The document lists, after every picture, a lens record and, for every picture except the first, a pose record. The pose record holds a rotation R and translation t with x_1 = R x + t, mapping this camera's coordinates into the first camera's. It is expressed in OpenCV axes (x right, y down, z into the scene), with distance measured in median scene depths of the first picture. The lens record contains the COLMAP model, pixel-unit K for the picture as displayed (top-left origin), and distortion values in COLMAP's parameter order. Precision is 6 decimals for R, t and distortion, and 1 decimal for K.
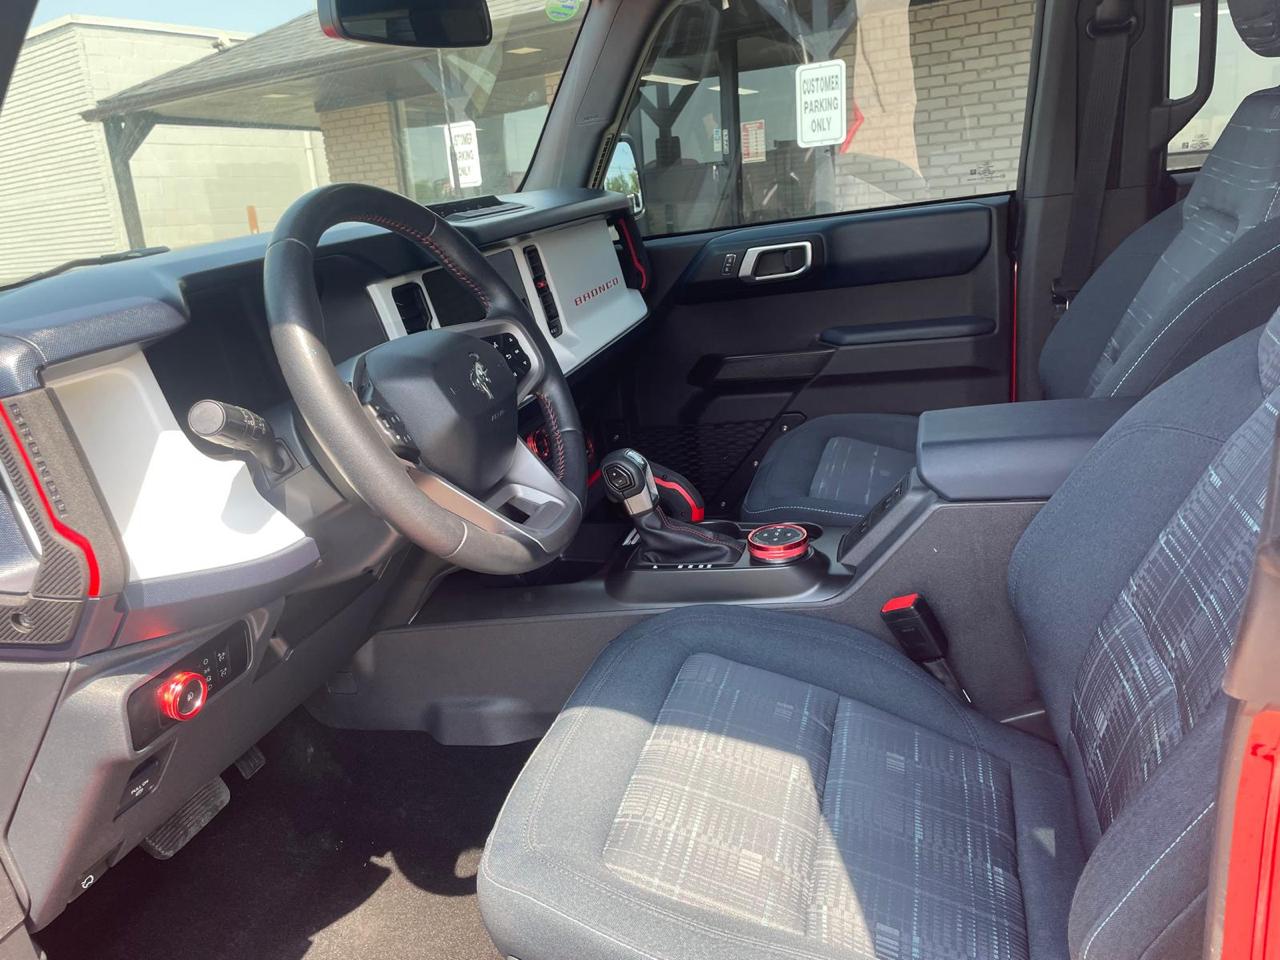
lens RADIAL K [[967.7, 0, 642.5], [0, 967.7, 488.9], [0, 0, 1]] dist [0.076655, -0.097726]
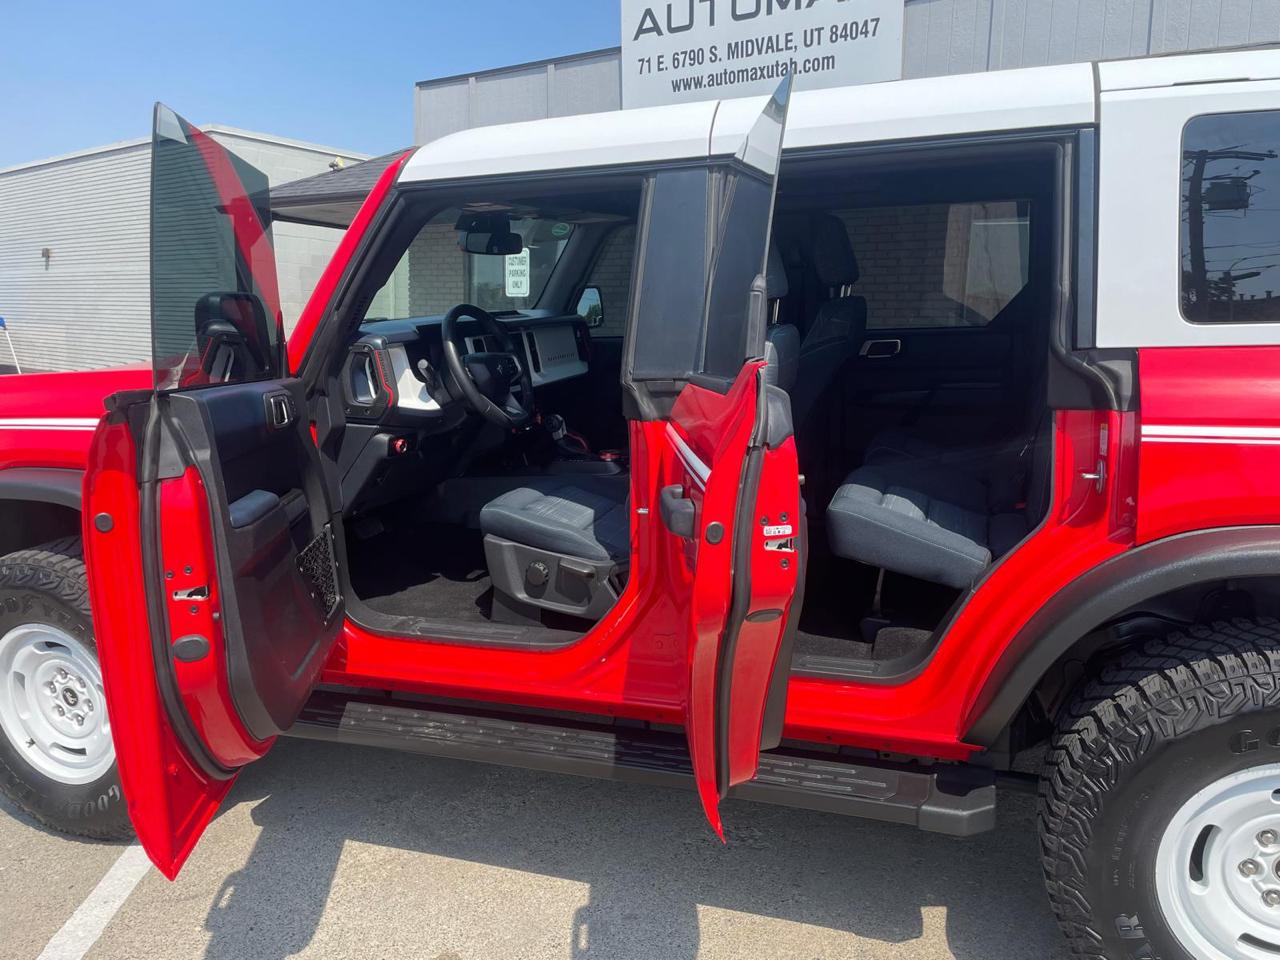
lens RADIAL K [[967.7, 0, 647.2], [0, 967.7, 489.9], [0, 0, 1]] dist [0.076655, -0.097726]
pose [[0.994212, 0.104201, -0.026177, 0.264043], [-0.106490, 0.988045, -0.111480, 0.352346], [0.014247, 0.113623, 0.993422, -1.264670]]
